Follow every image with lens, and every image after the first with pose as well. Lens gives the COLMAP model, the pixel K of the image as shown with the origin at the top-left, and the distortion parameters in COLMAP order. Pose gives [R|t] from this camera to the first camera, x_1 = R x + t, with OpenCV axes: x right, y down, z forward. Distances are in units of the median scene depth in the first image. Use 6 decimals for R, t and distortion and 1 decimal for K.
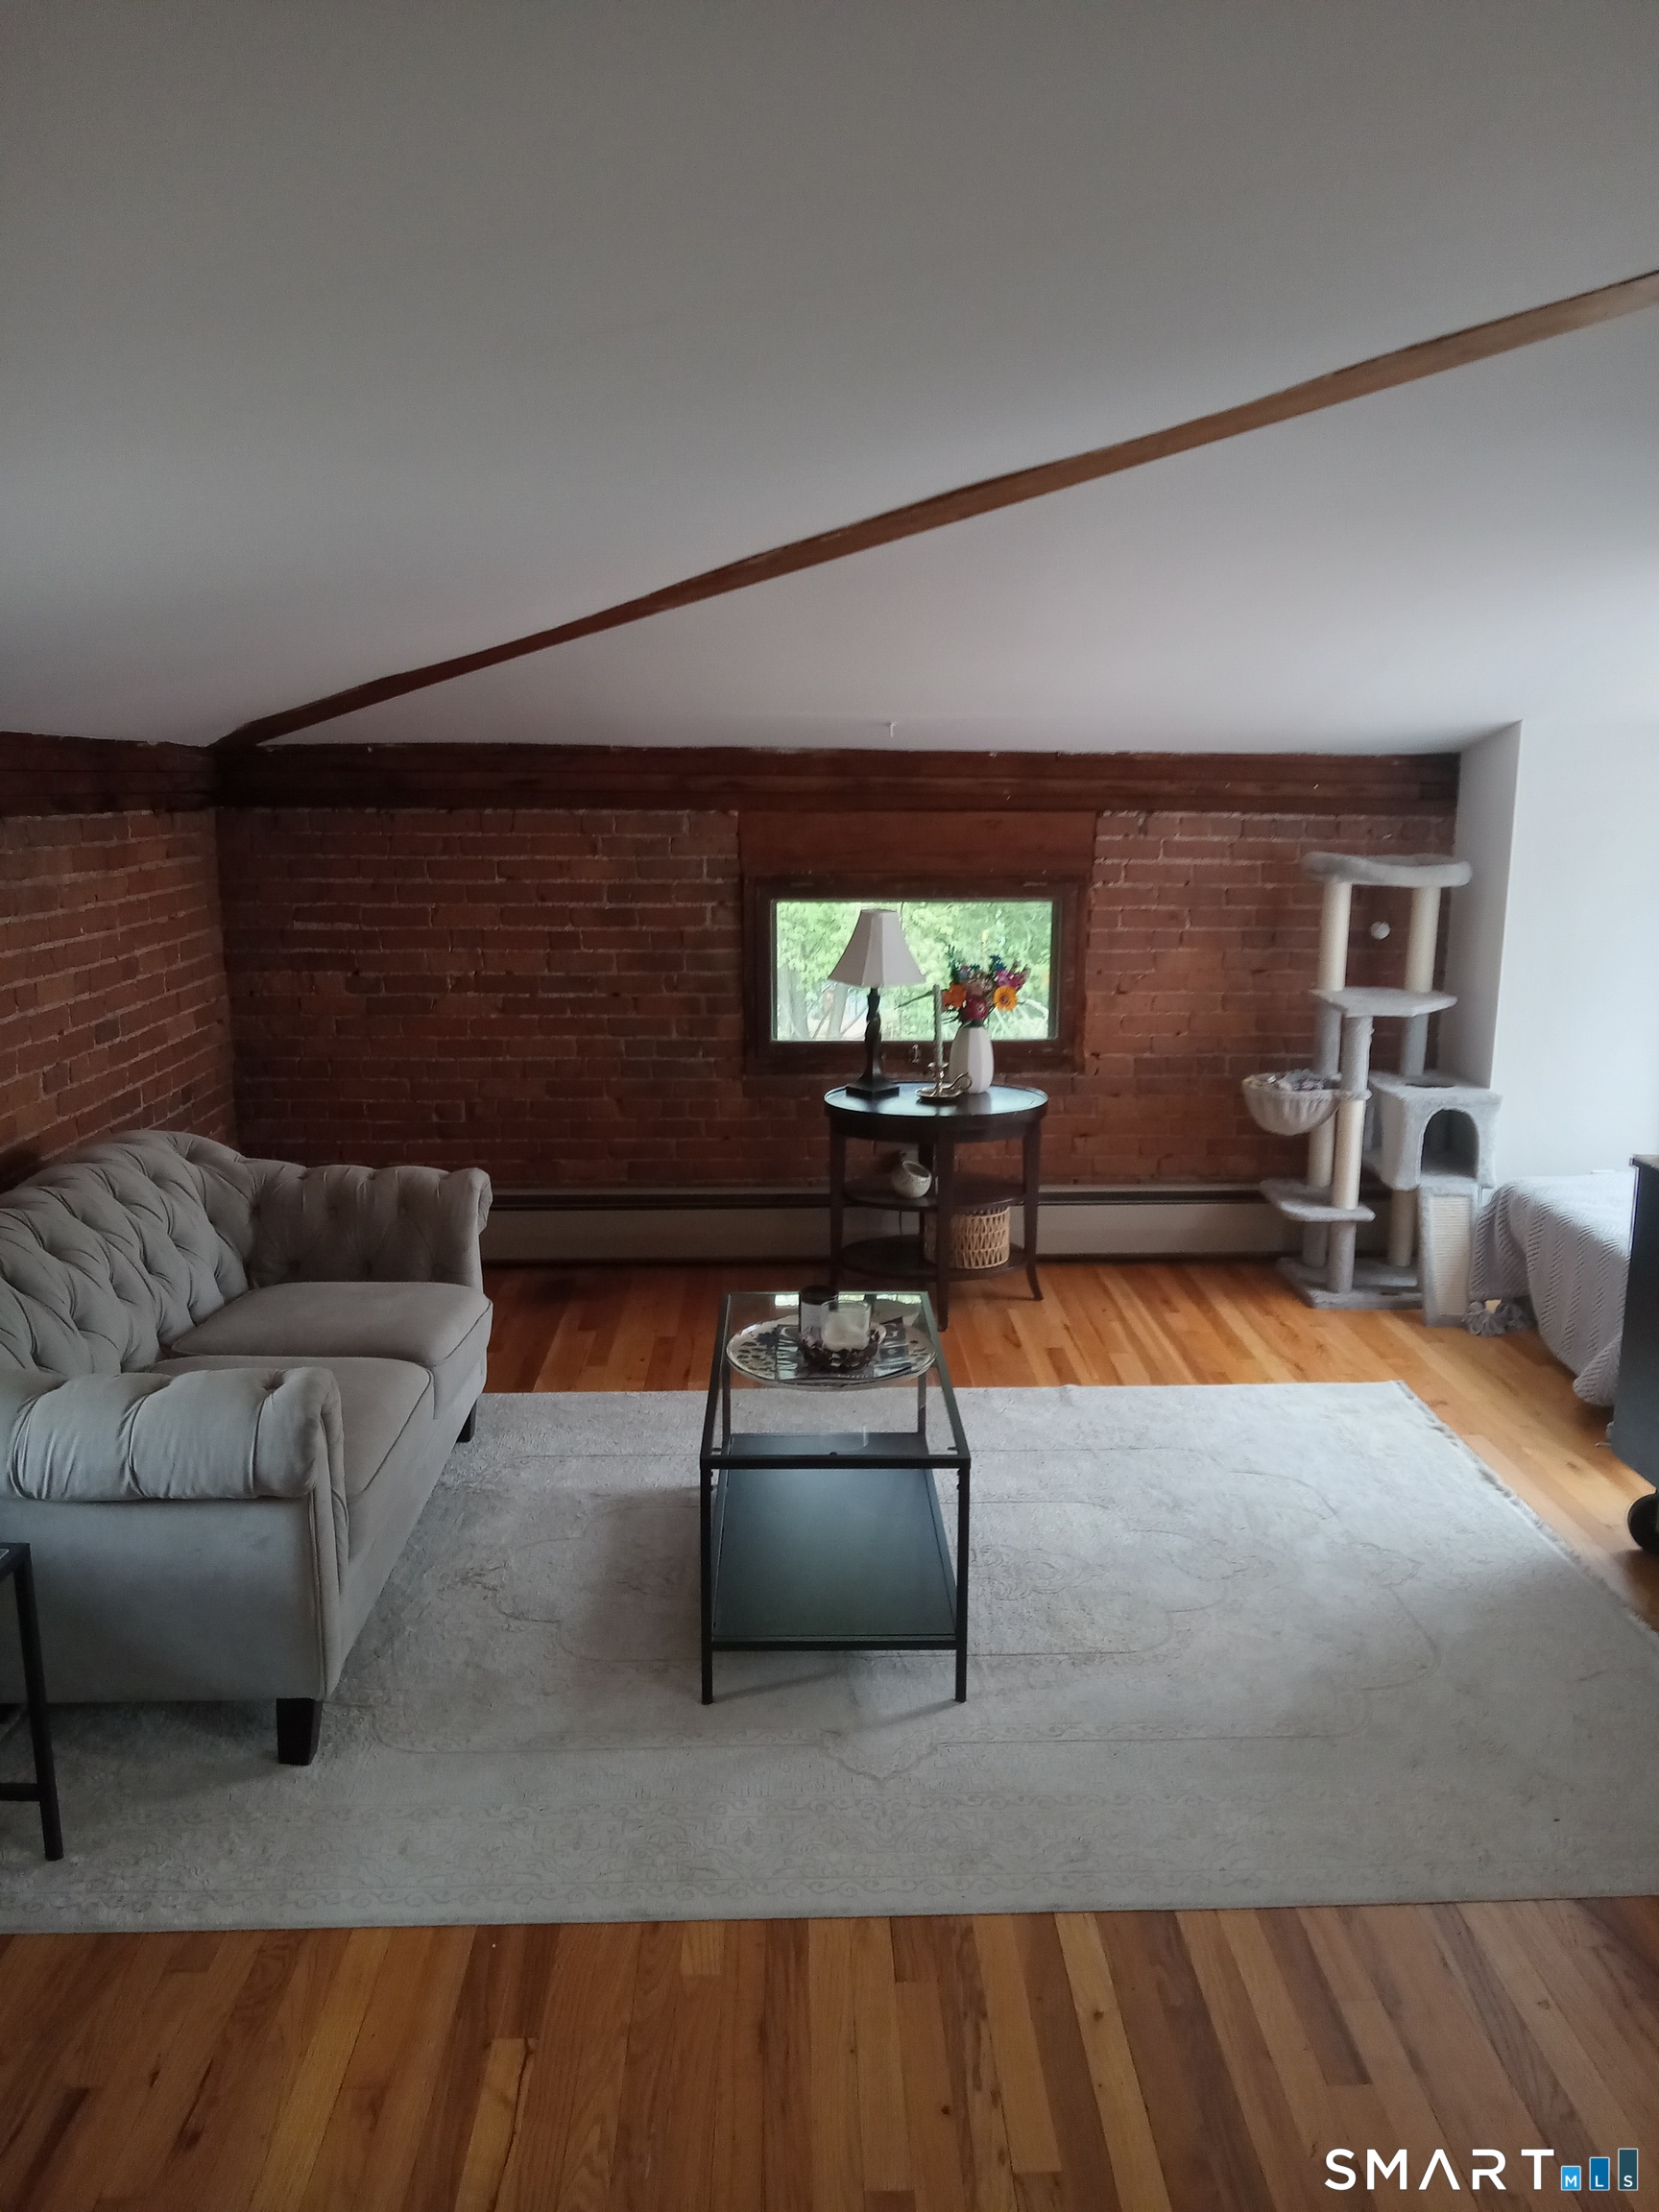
lens RADIAL K [[1652.4, 0, 827.5], [0, 1652.4, 1103.8], [0, 0, 1]] dist [-0.003546, -0.010724]
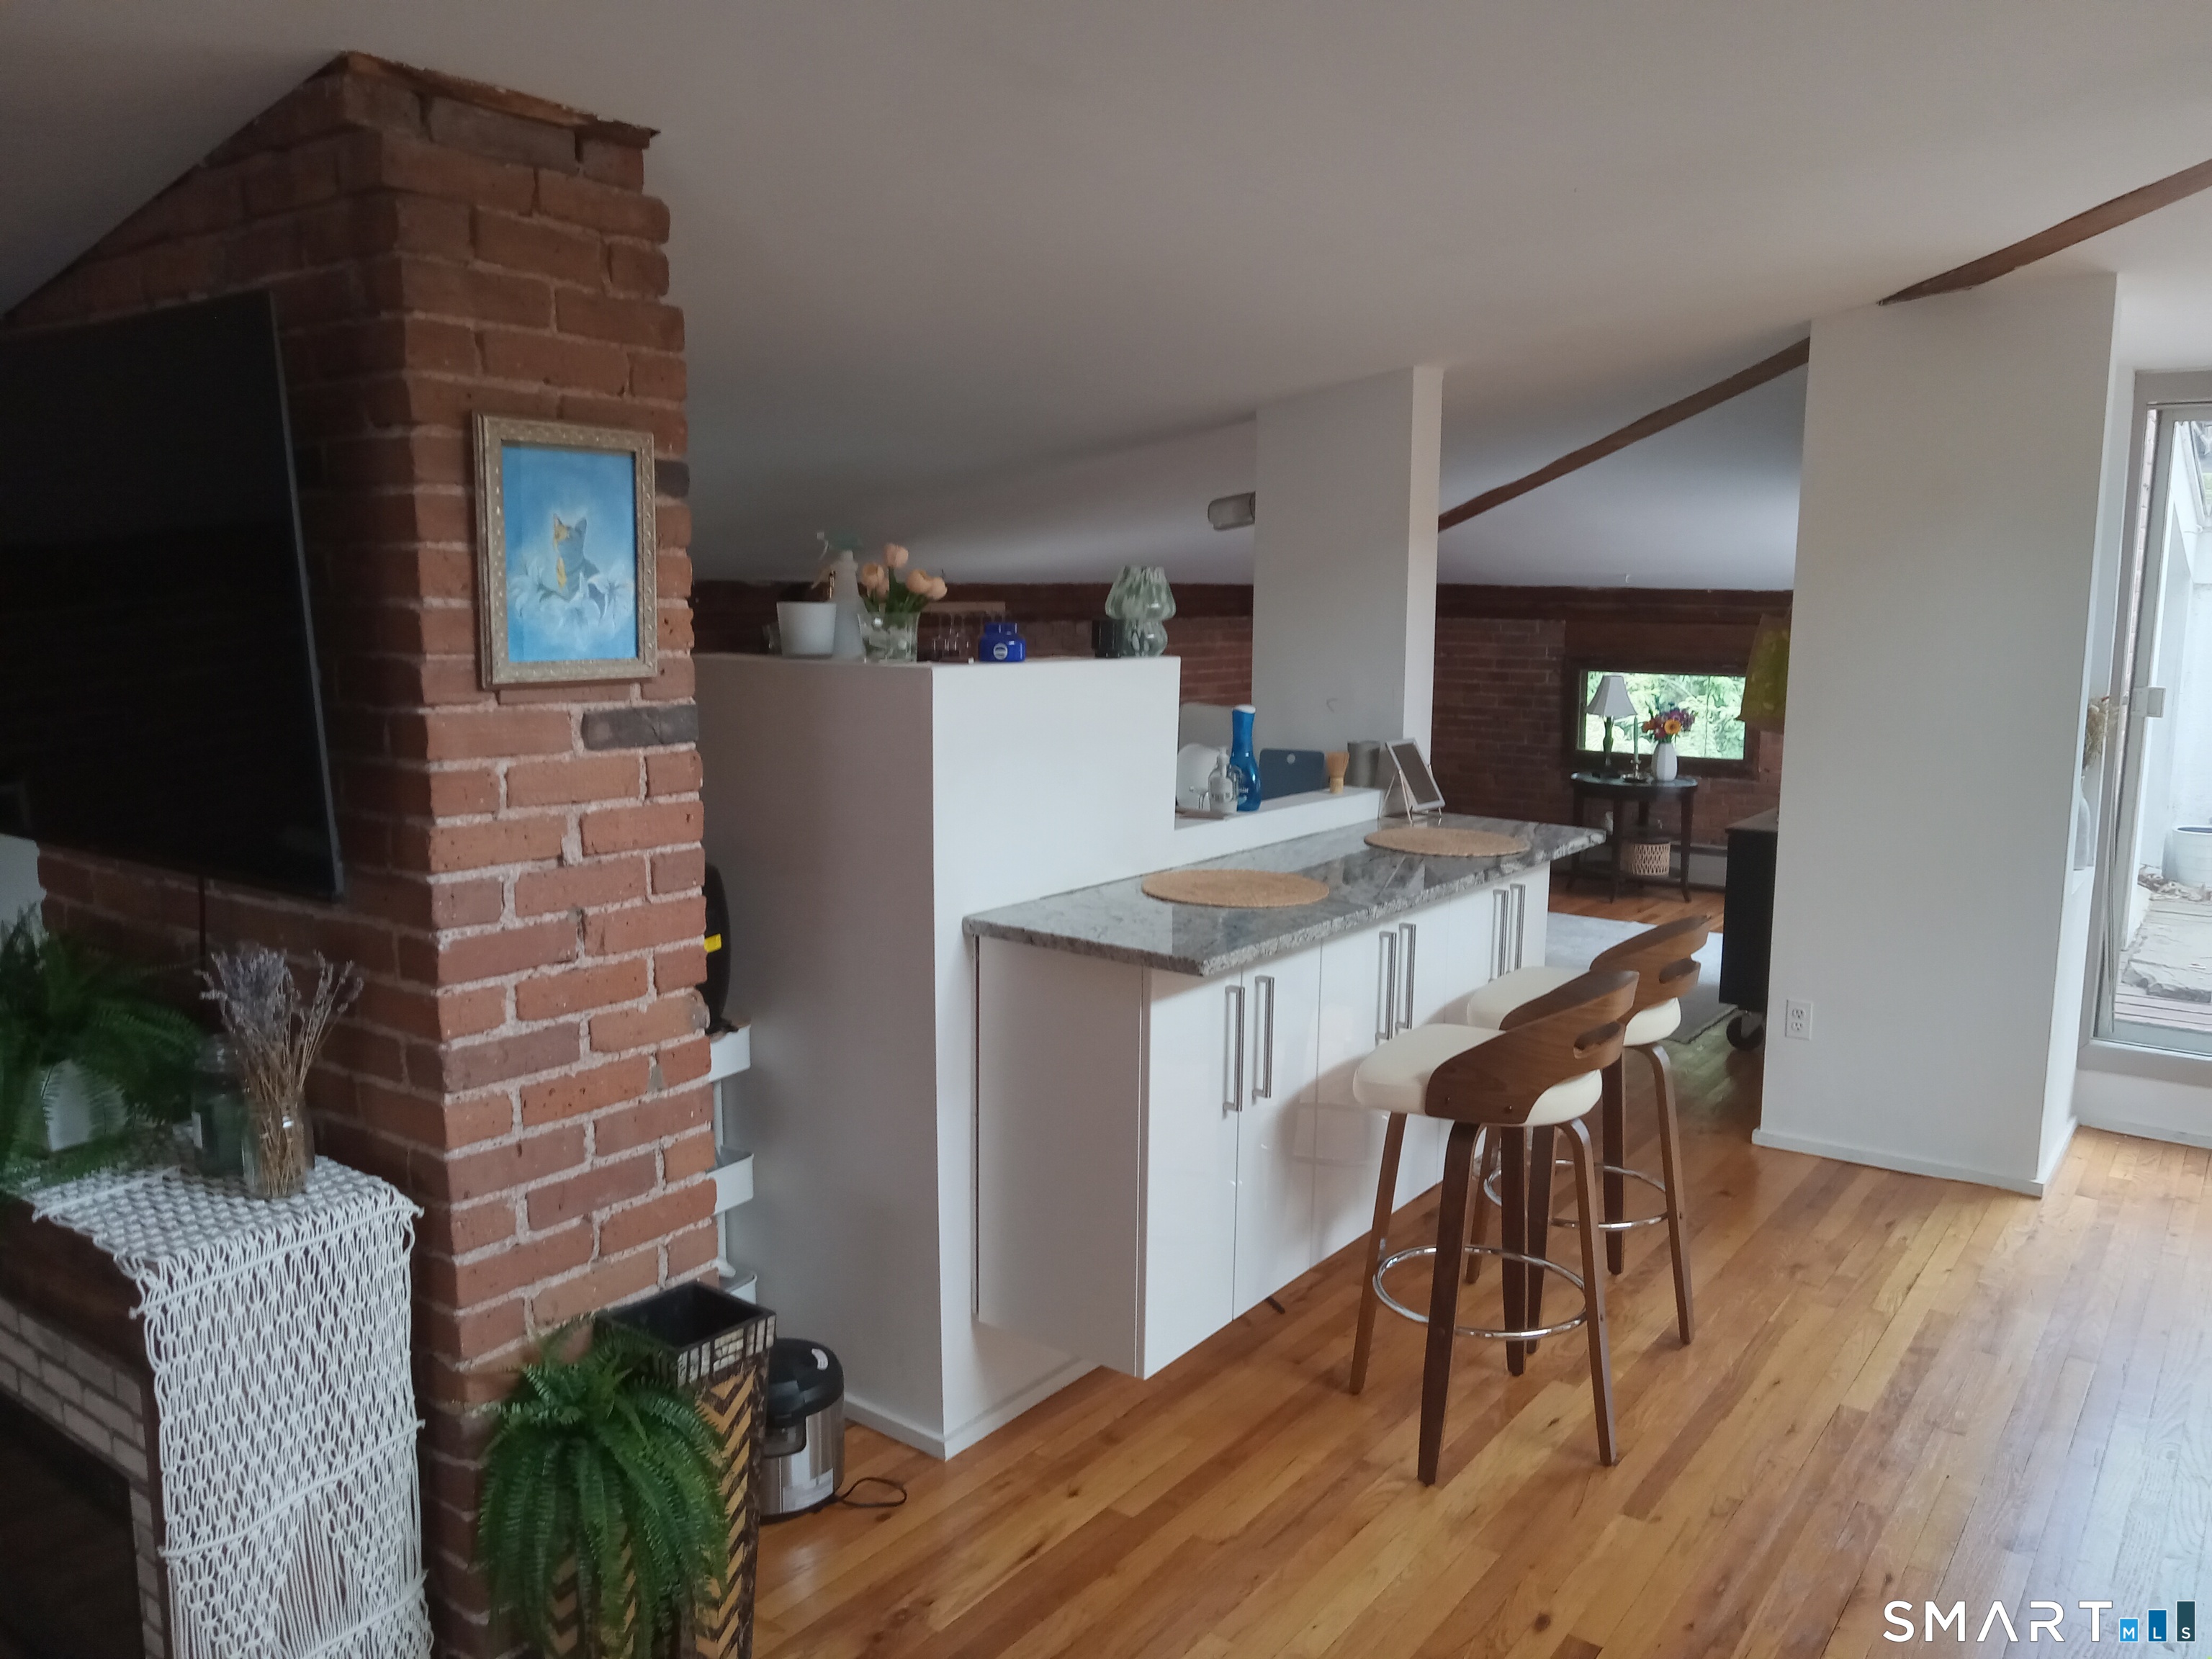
lens RADIAL K [[1652.4, 0, 1110.6], [0, 1652.4, 827.0], [0, 0, 1]] dist [-0.003546, -0.010724]
pose [[0.786856, 0.091742, -0.610280, 0.681065], [-0.122641, 0.992411, -0.008939, 0.125547], [0.604828, 0.081879, 0.792136, -0.724253]]
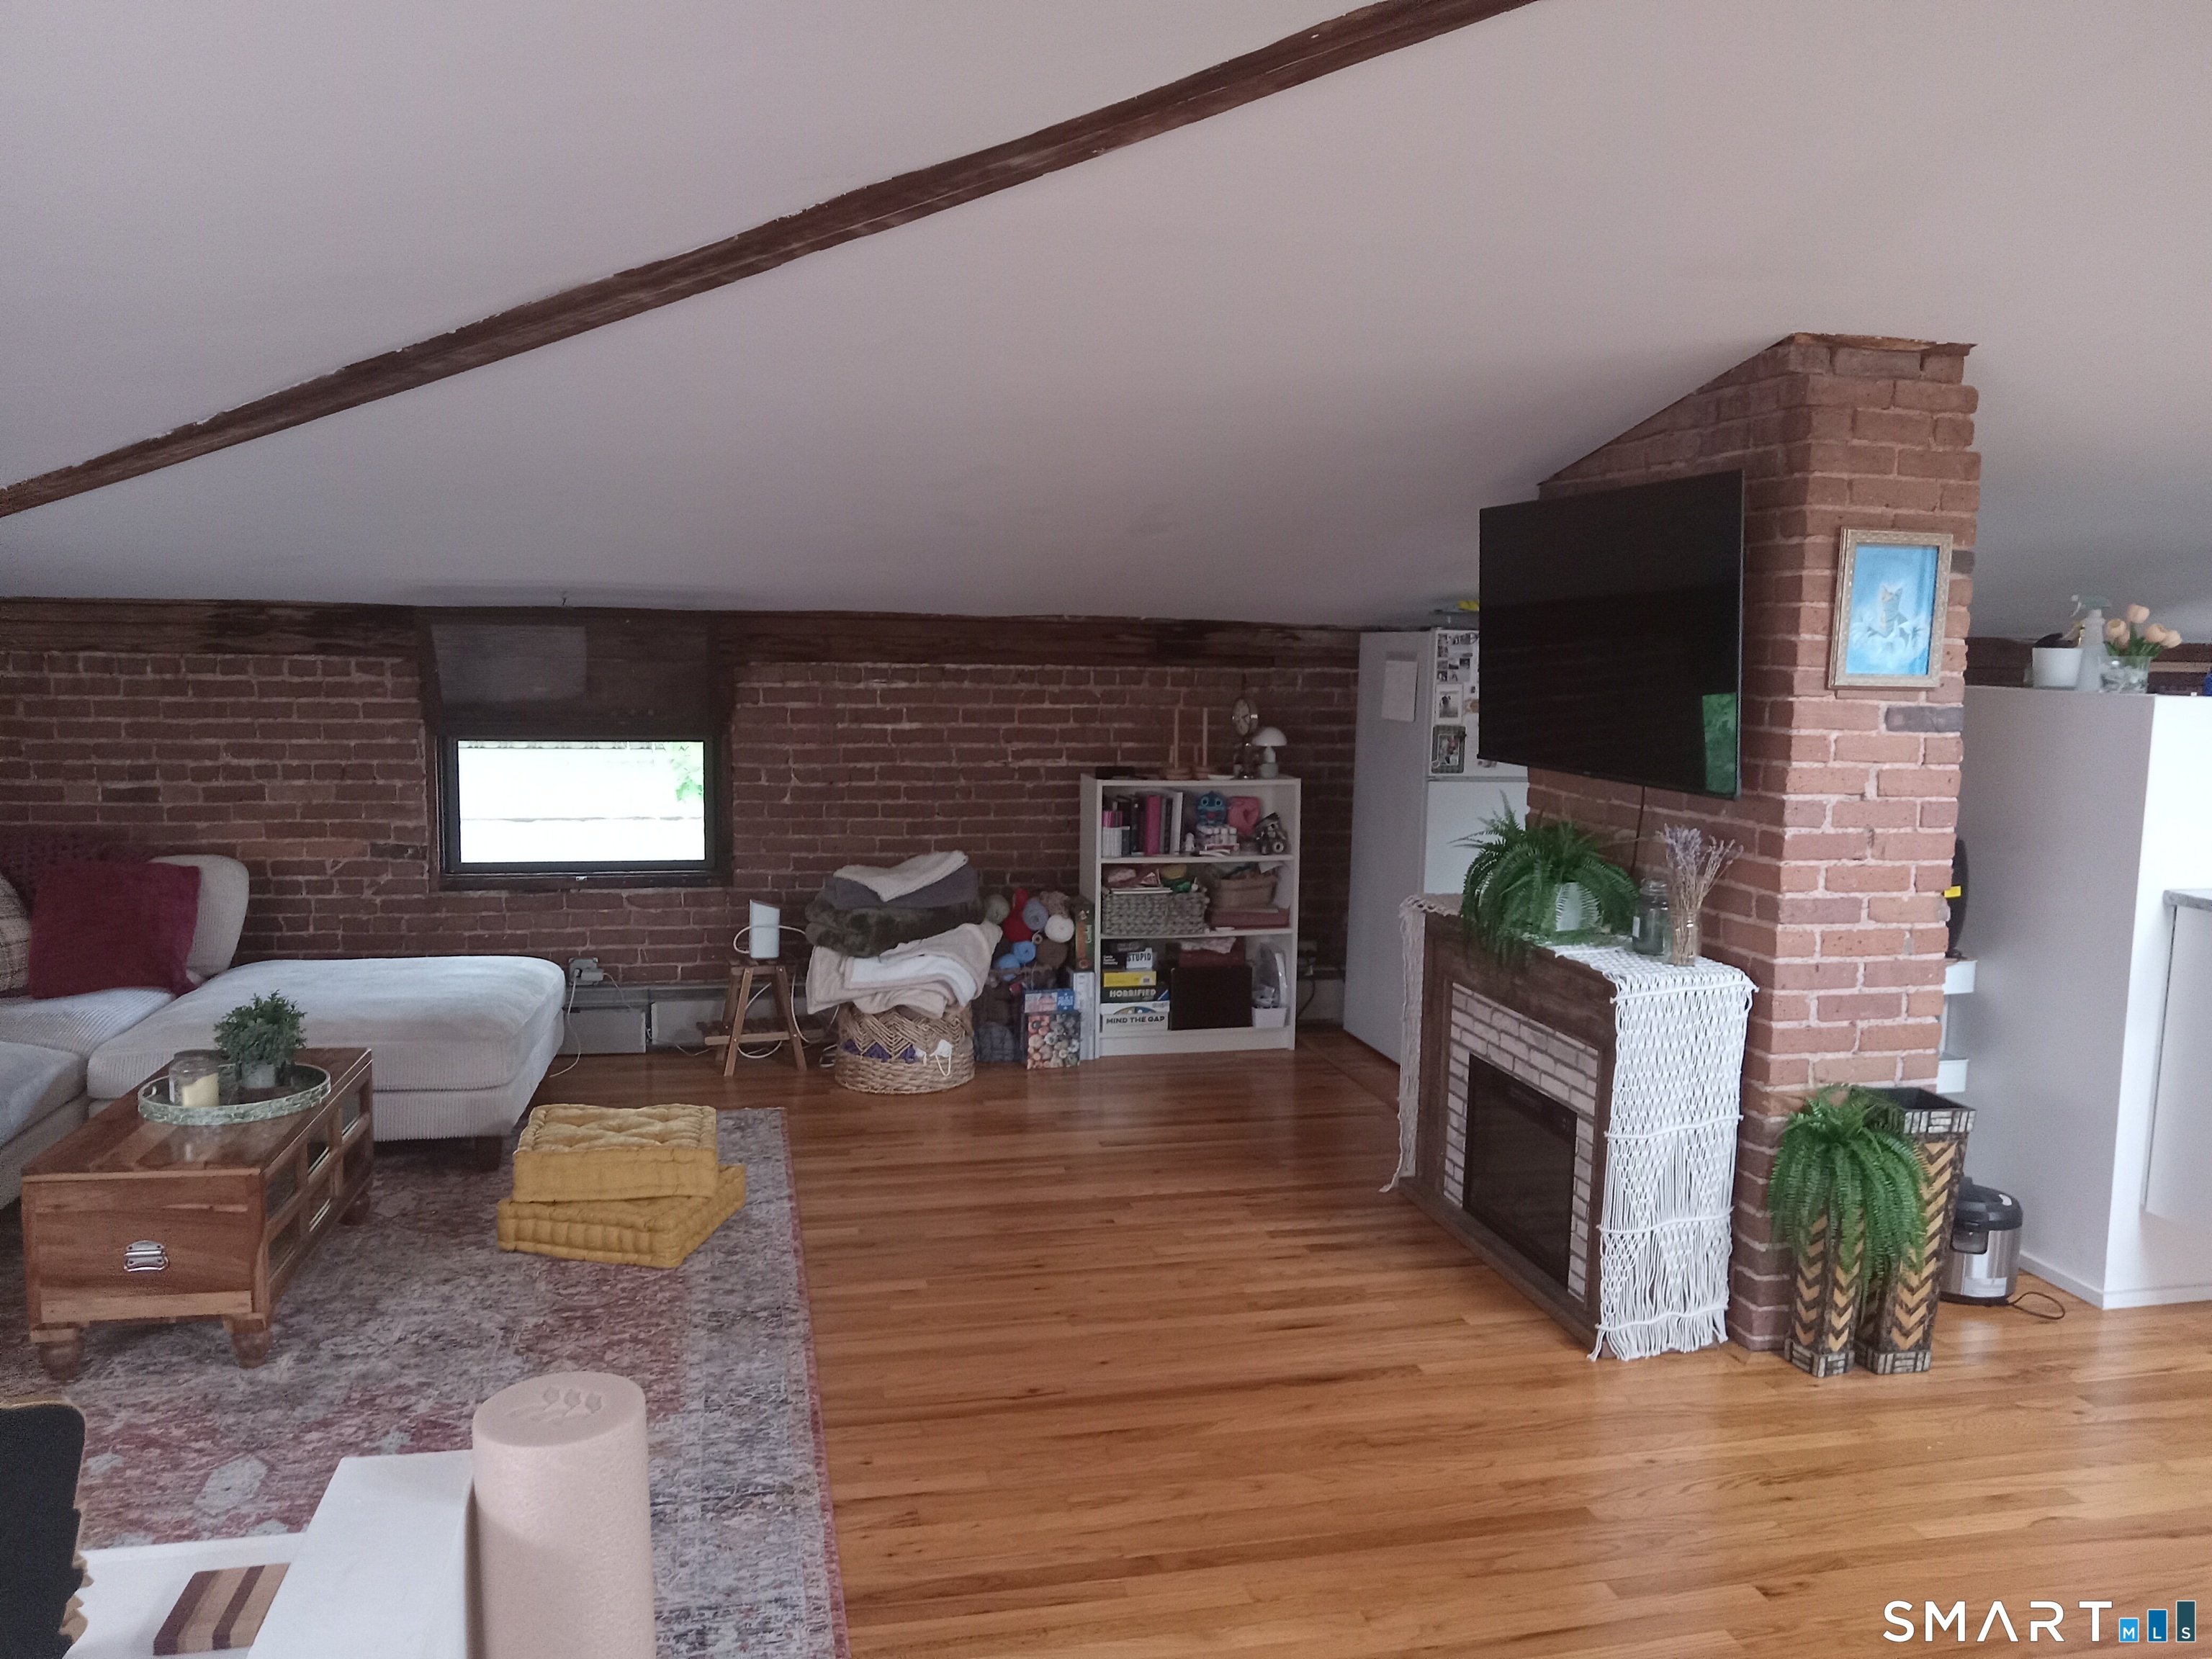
lens RADIAL K [[1652.4, 0, 1105.2], [0, 1652.4, 828.1], [0, 0, 1]] dist [-0.003546, -0.010724]
pose [[0.186706, 0.113786, -0.975804, 1.057408], [-0.207655, 0.975399, 0.074007, 0.201178], [0.960219, 0.188813, 0.205741, -1.017904]]
